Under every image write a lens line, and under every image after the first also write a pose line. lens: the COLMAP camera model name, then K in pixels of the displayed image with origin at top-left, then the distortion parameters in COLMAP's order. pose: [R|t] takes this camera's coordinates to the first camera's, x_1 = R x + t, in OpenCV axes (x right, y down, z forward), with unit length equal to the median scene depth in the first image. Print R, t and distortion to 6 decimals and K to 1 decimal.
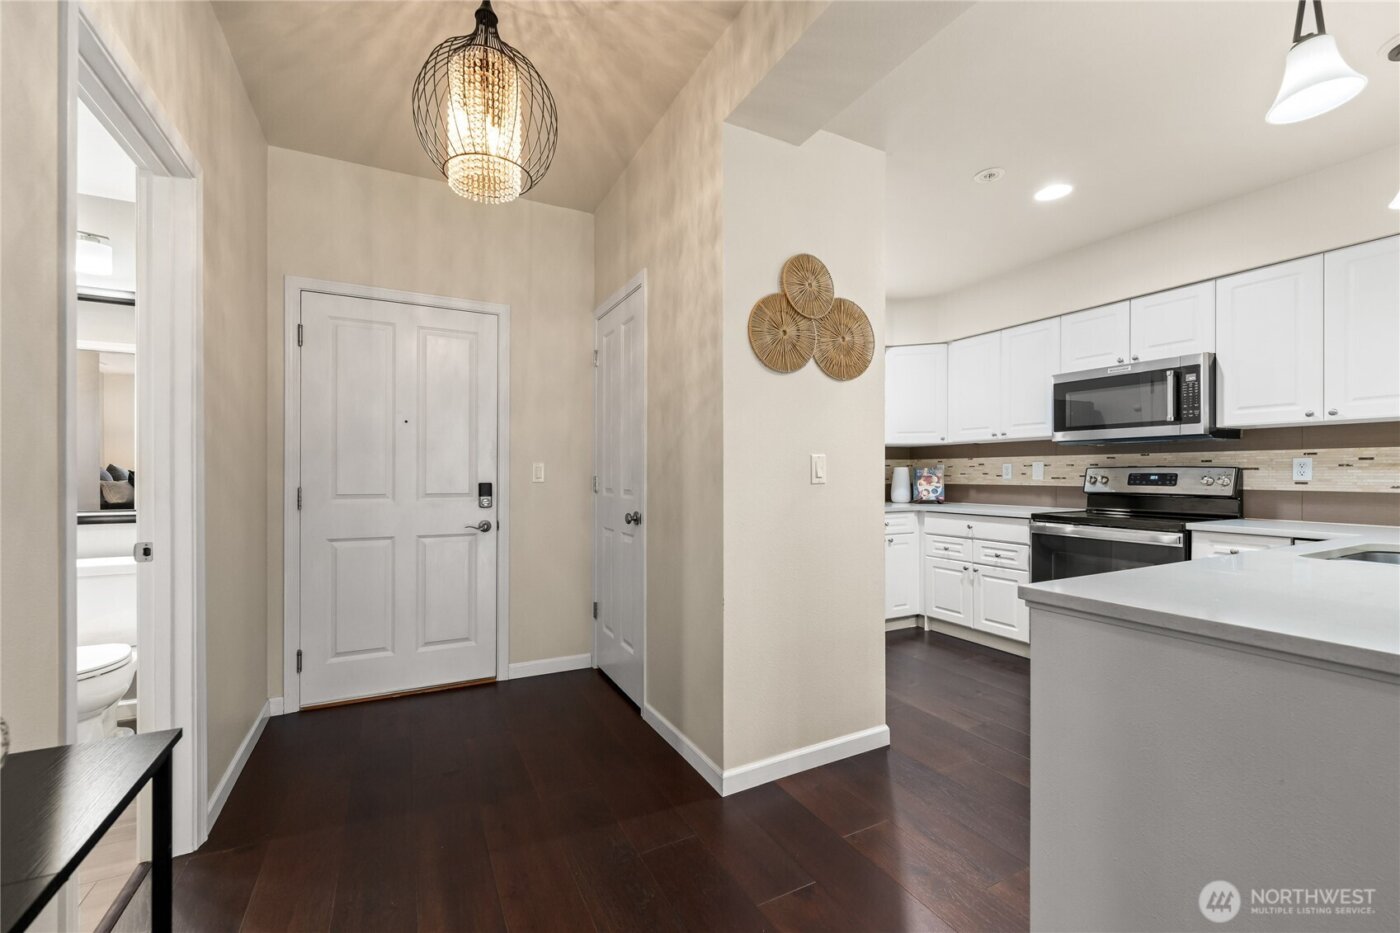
lens RADIAL K [[569.3, 0, 695.6], [0, 569.3, 476.7], [0, 0, 1]] dist [-0.000028, -0.000194]
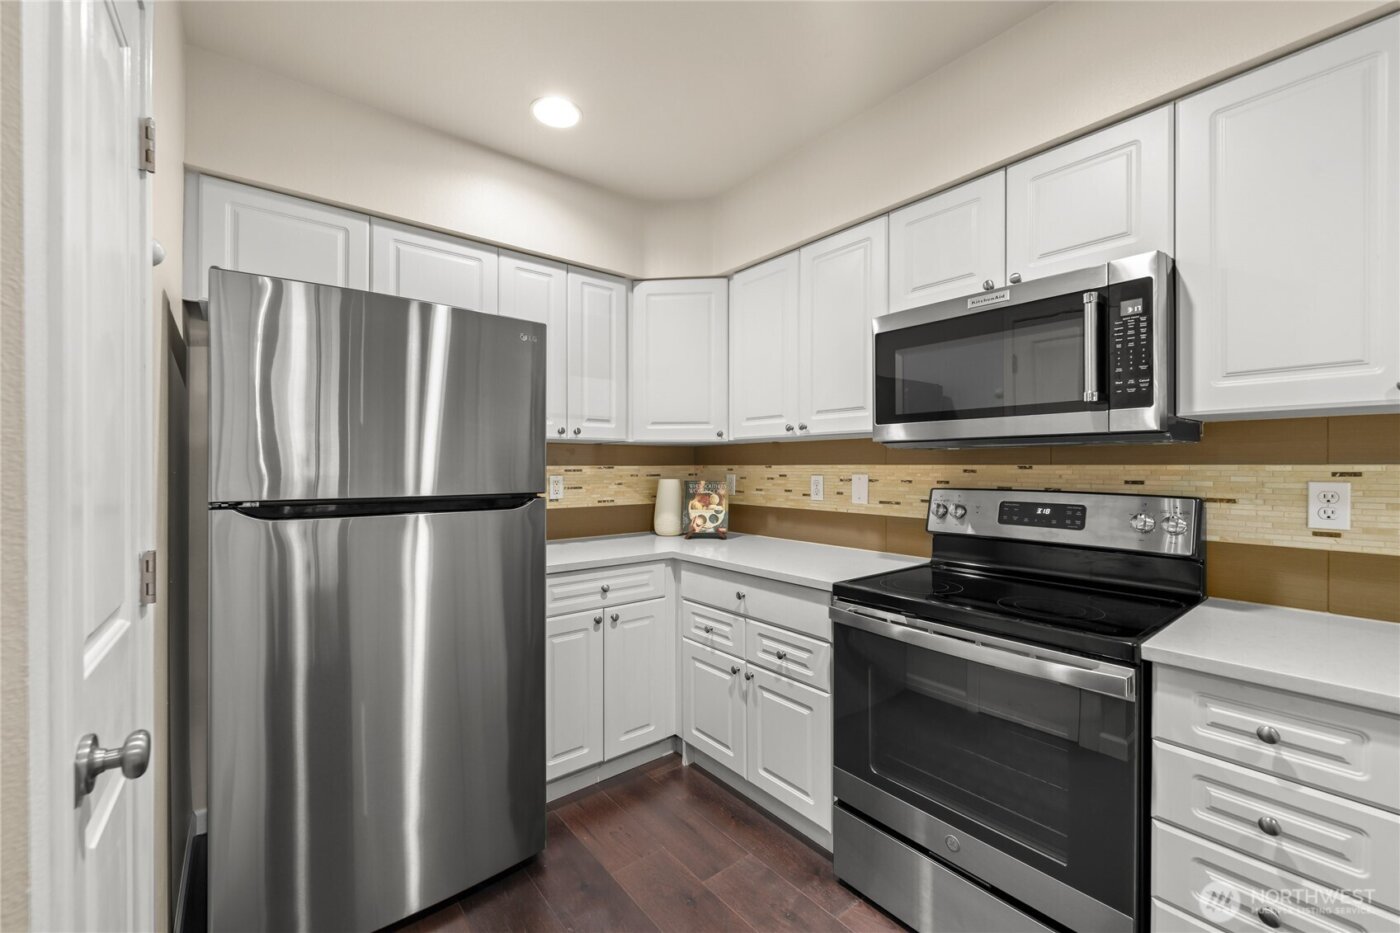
lens RADIAL K [[561.7, 0, 697.0], [0, 561.7, 470.2], [0, 0, 1]] dist [-0.000133, -0.000169]
pose [[0.980561, -0.002865, 0.196195, 0.352117], [0.002394, 0.999994, 0.002642, -0.036121], [-0.196201, -0.002121, 0.980561, 0.502854]]
